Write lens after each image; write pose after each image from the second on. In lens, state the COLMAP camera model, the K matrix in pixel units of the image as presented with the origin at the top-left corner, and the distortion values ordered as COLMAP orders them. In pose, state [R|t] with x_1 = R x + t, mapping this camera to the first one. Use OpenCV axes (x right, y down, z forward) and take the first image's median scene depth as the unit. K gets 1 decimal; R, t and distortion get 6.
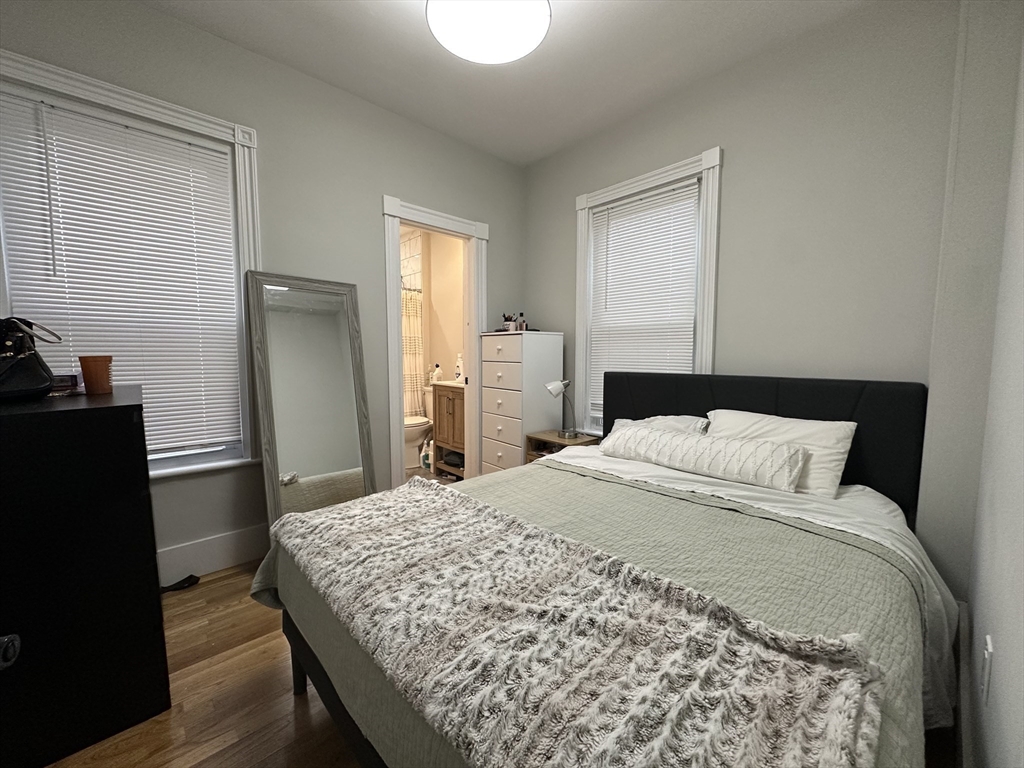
lens RADIAL K [[408.9, 0, 513.9], [0, 408.9, 385.5], [0, 0, 1]] dist [-0.000517, -0.000026]
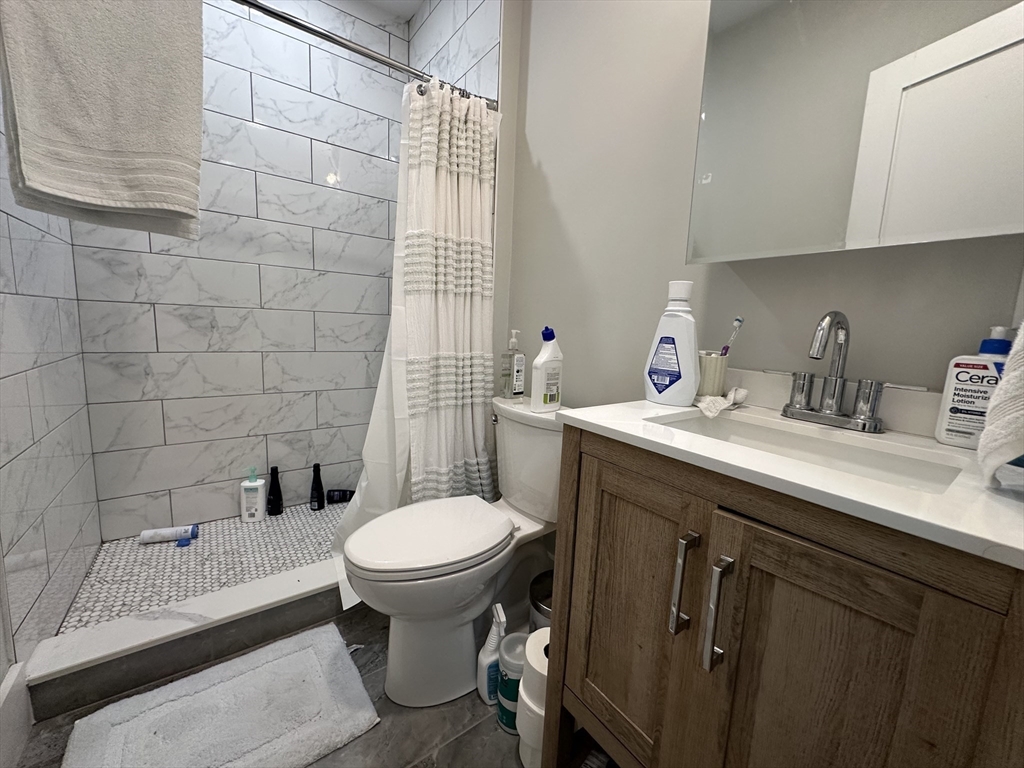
lens RADIAL K [[408.9, 0, 512.5], [0, 408.9, 382.2], [0, 0, 1]] dist [-0.000517, -0.000026]
pose [[0.992729, 0.051453, -0.108817, -0.179188], [-0.045274, 0.997259, 0.058518, -0.030427], [0.111530, -0.053166, 0.992338, 0.711868]]
